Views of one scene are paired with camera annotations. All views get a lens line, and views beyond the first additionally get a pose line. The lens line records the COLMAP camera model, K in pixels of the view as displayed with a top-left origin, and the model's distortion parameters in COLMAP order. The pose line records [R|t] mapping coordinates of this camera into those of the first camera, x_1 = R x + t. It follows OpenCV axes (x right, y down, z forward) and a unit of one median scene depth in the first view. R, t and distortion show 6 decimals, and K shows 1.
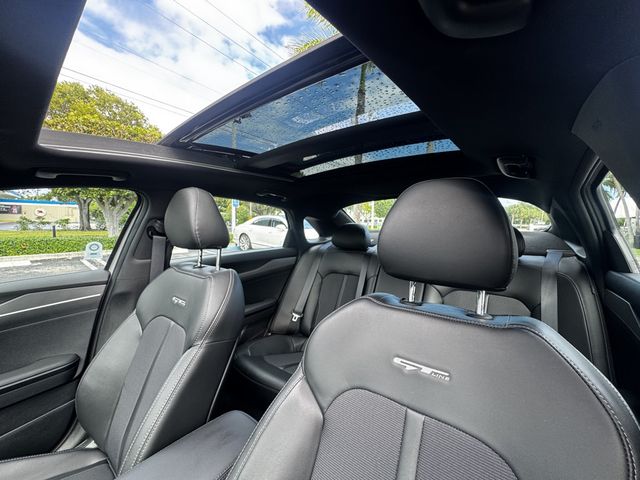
lens RADIAL K [[261.8, 0, 320.0], [0, 261.8, 240.0], [0, 0, 1]] dist [-0.006568, -0.000108]
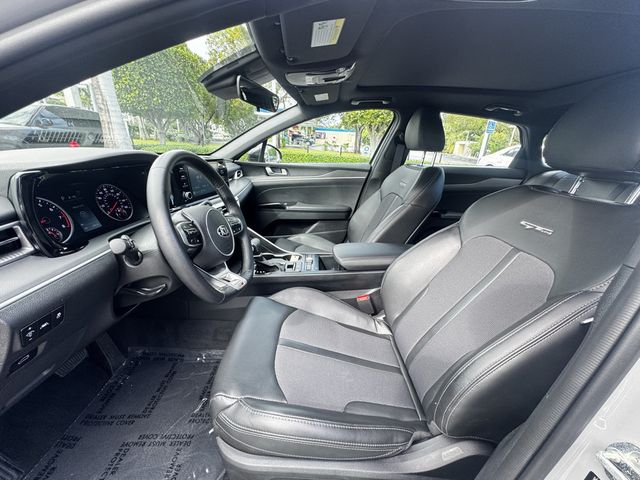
lens RADIAL K [[253.0, 0, 320.0], [0, 253.0, 240.0], [0, 0, 1]] dist [-0.003678, -0.000221]
pose [[0.643884, 0.294789, -0.706054, 0.169880], [-0.096149, 0.946658, 0.307562, 0.067197], [0.759057, -0.130148, 0.637882, -0.219263]]
